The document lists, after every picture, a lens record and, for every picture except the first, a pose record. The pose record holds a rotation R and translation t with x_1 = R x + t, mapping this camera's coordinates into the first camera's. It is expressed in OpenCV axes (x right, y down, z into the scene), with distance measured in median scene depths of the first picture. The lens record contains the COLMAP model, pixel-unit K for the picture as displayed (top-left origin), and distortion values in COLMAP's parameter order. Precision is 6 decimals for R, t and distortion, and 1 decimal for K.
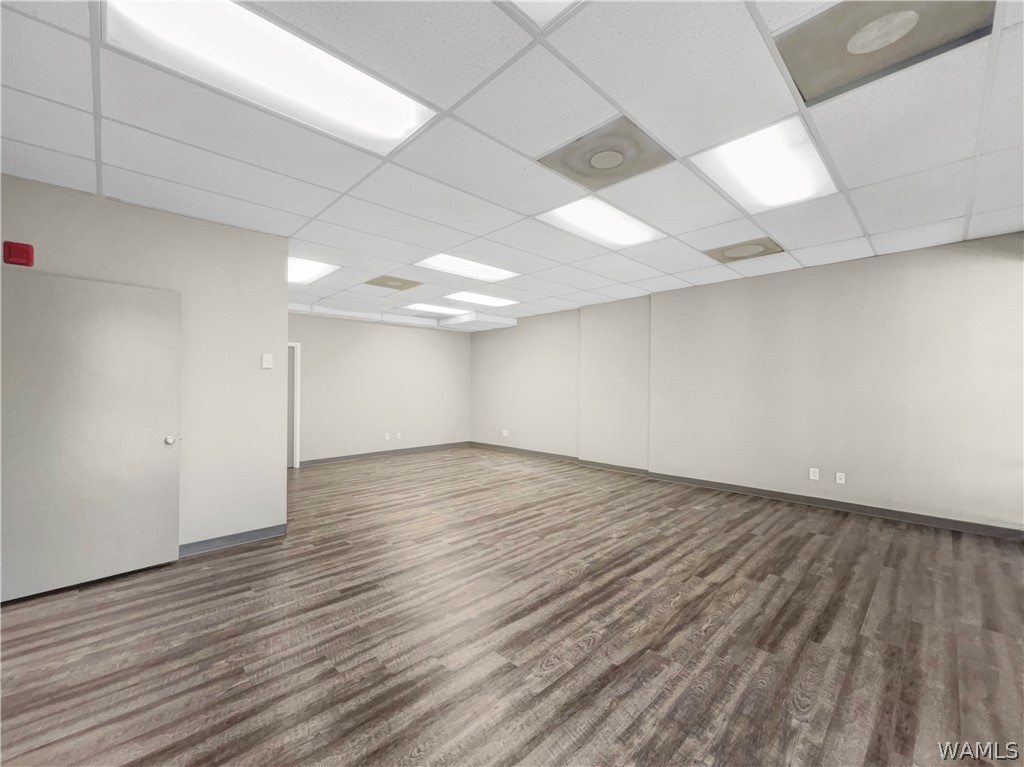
lens RADIAL K [[420.6, 0, 516.9], [0, 420.6, 386.4], [0, 0, 1]] dist [-0.000039, -0.000661]
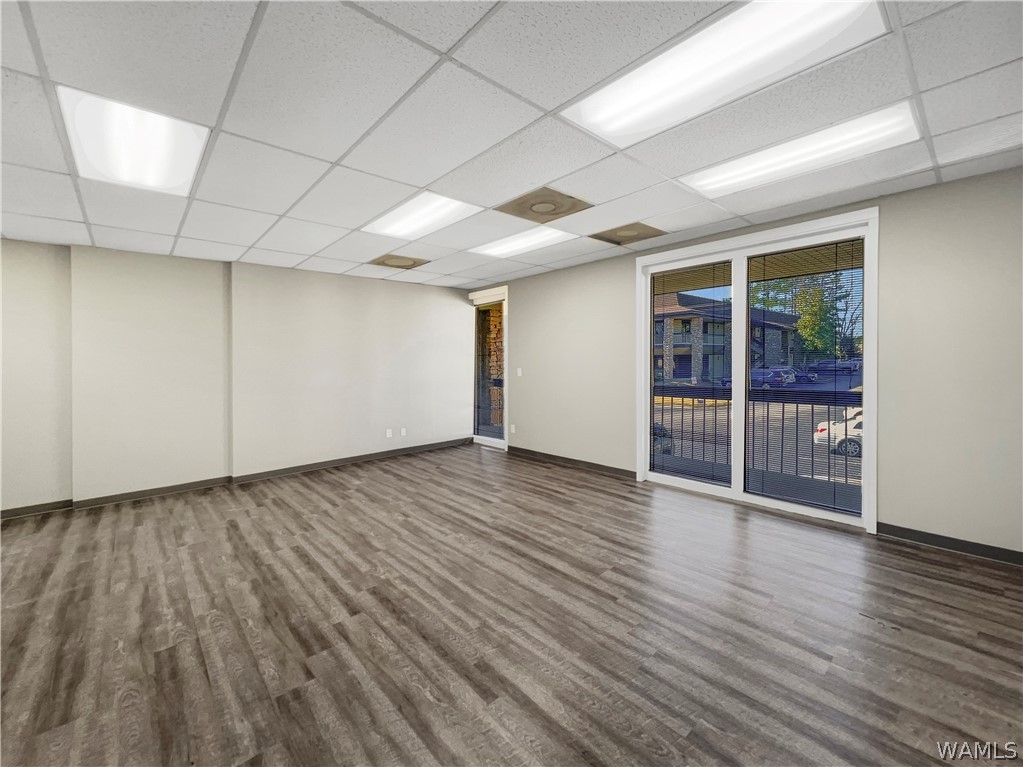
lens RADIAL K [[420.2, 0, 506.1], [0, 420.2, 365.4], [0, 0, 1]] dist [-0.000039, -0.000661]
pose [[0.058434, -0.015122, 0.998177, -0.947514], [0.021470, 0.999673, 0.013888, -0.031177], [-0.998060, 0.020619, 0.058740, 0.835013]]
